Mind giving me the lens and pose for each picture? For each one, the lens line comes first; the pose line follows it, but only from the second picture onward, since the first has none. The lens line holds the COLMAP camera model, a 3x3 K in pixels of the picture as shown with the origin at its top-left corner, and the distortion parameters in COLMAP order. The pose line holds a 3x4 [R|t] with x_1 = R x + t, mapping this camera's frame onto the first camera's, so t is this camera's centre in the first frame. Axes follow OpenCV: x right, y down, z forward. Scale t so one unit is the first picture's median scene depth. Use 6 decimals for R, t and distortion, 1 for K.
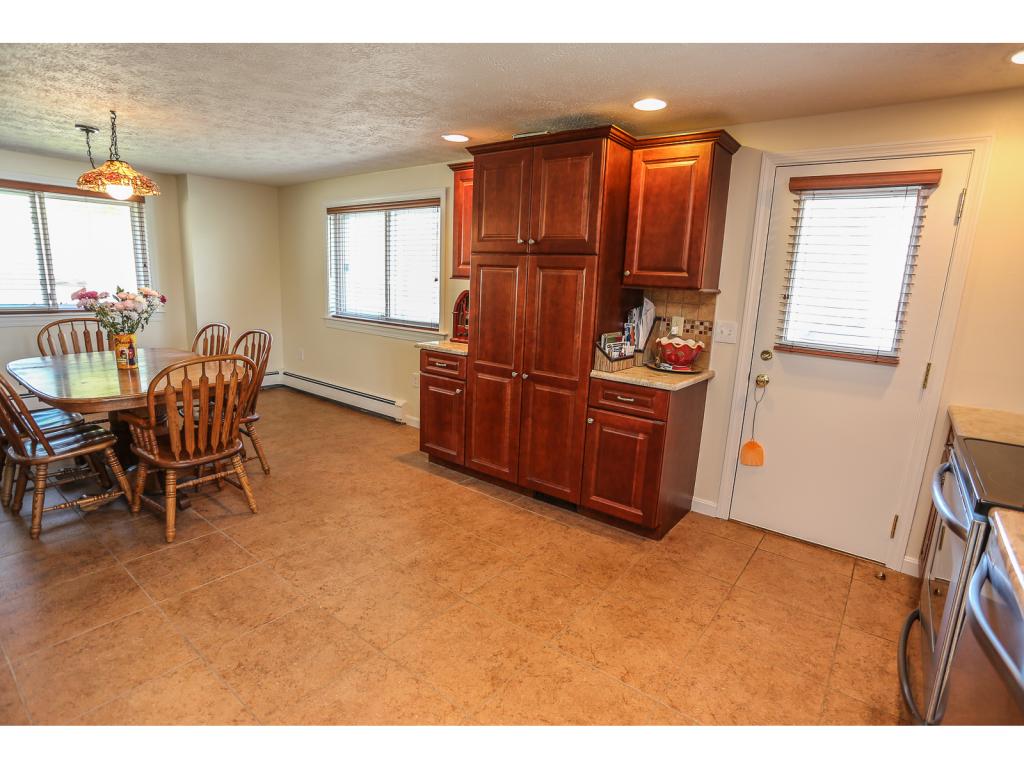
lens RADIAL K [[504.8, 0, 512.0], [0, 504.8, 384.0], [0, 0, 1]] dist [-0.053642, 0.023436]
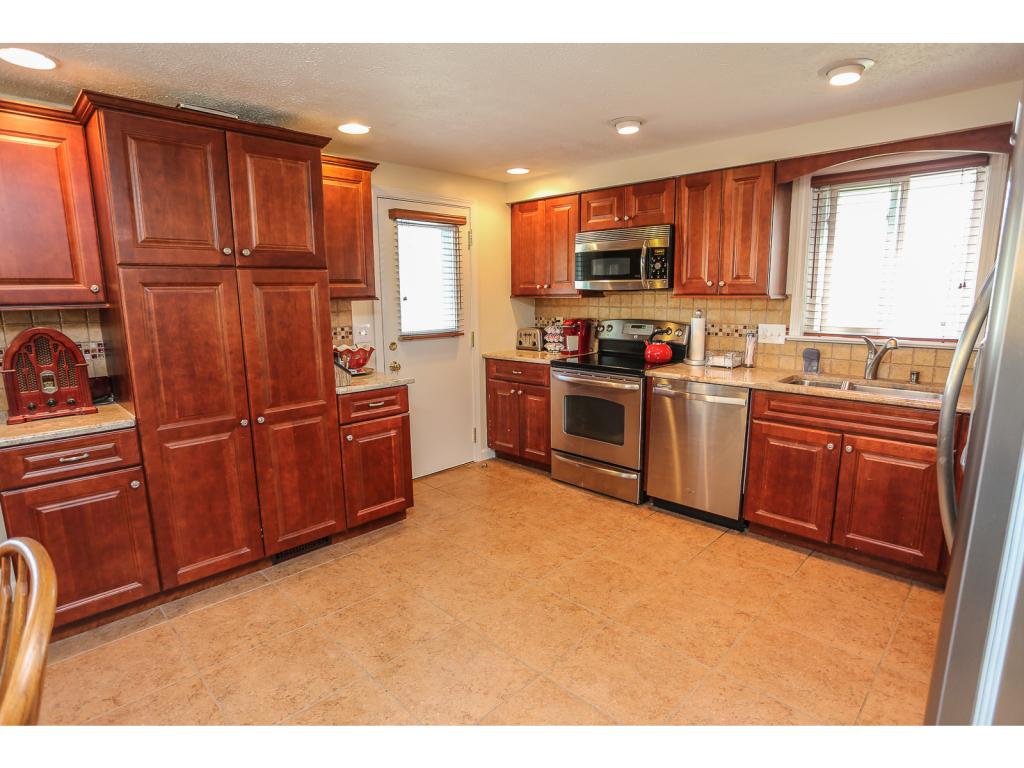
lens RADIAL K [[504.8, 0, 512.0], [0, 504.8, 384.0], [0, 0, 1]] dist [-0.053642, 0.023436]
pose [[0.168039, -0.221463, 0.960582, -0.698046], [0.223401, 0.957641, 0.181704, -0.132790], [-0.960133, 0.184061, 0.210396, 0.470388]]
